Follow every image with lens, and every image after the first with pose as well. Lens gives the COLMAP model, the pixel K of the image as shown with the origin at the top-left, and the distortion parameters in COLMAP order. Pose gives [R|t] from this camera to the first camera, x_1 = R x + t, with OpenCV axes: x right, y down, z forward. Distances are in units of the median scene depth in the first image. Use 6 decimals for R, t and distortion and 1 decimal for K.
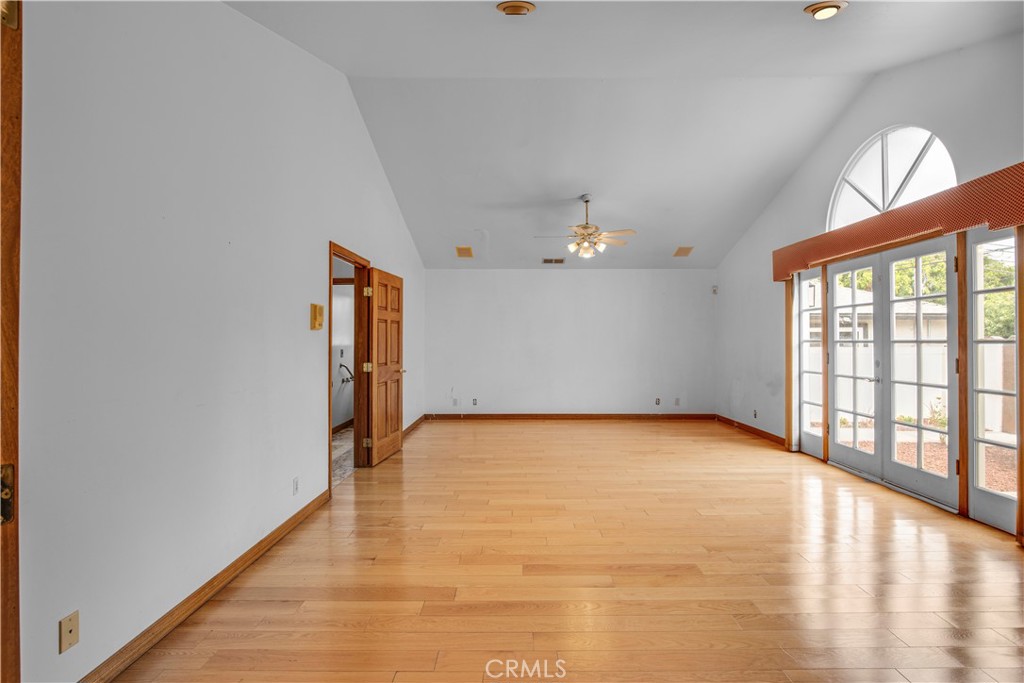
lens RADIAL K [[473.3, 0, 510.9], [0, 473.3, 340.4], [0, 0, 1]] dist [-0.017158, -0.000542]
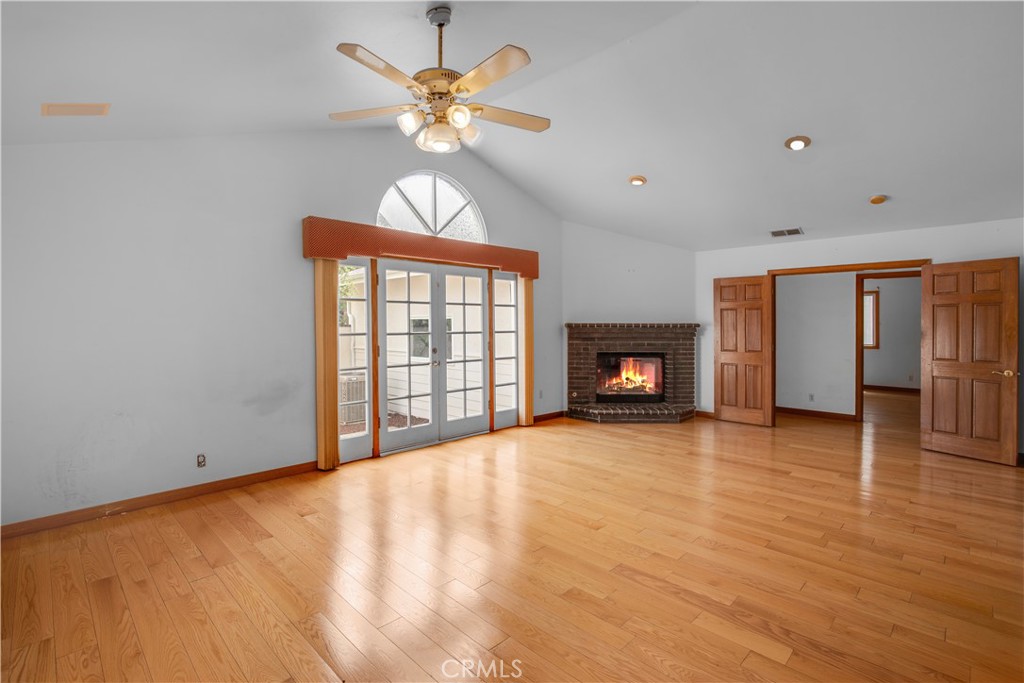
lens RADIAL K [[477.5, 0, 509.5], [0, 477.5, 320.8], [0, 0, 1]] dist [-0.002475, -0.000306]
pose [[-0.718919, 0.005684, 0.695070, -0.283810], [-0.001497, 0.999952, -0.009726, -0.021856], [-0.695092, -0.008032, -0.718876, 1.885185]]
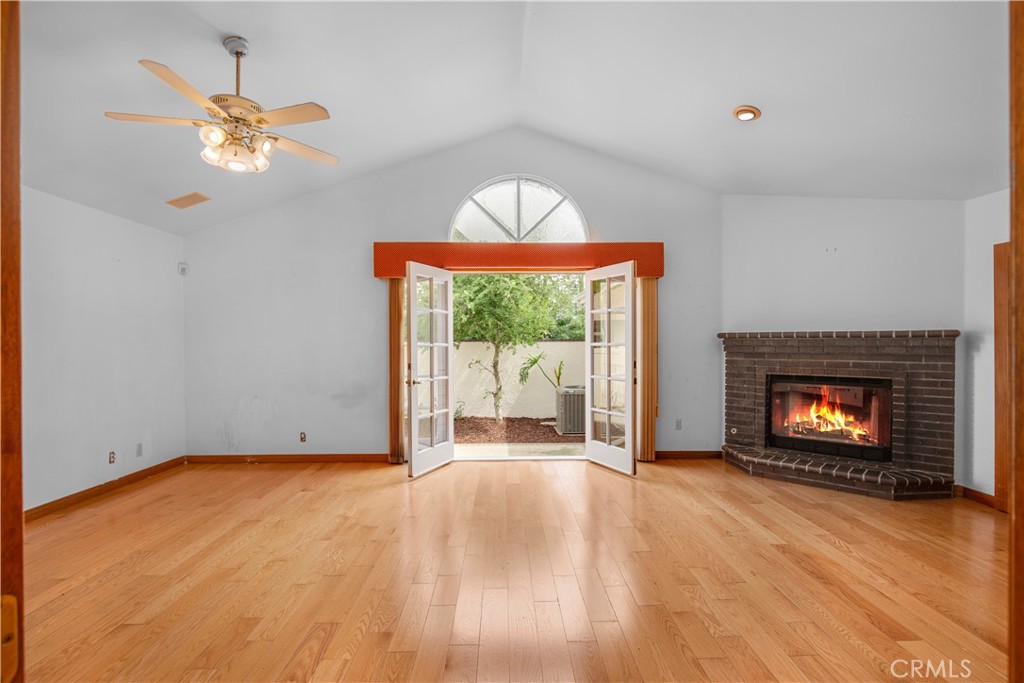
lens RADIAL K [[473.3, 0, 510.9], [0, 473.3, 340.4], [0, 0, 1]] dist [-0.017158, -0.000542]
pose [[-0.035569, 0.003815, 0.999360, -0.472520], [0.000502, 0.999993, -0.003799, -0.005765], [-0.999367, 0.000366, -0.035570, 1.101707]]
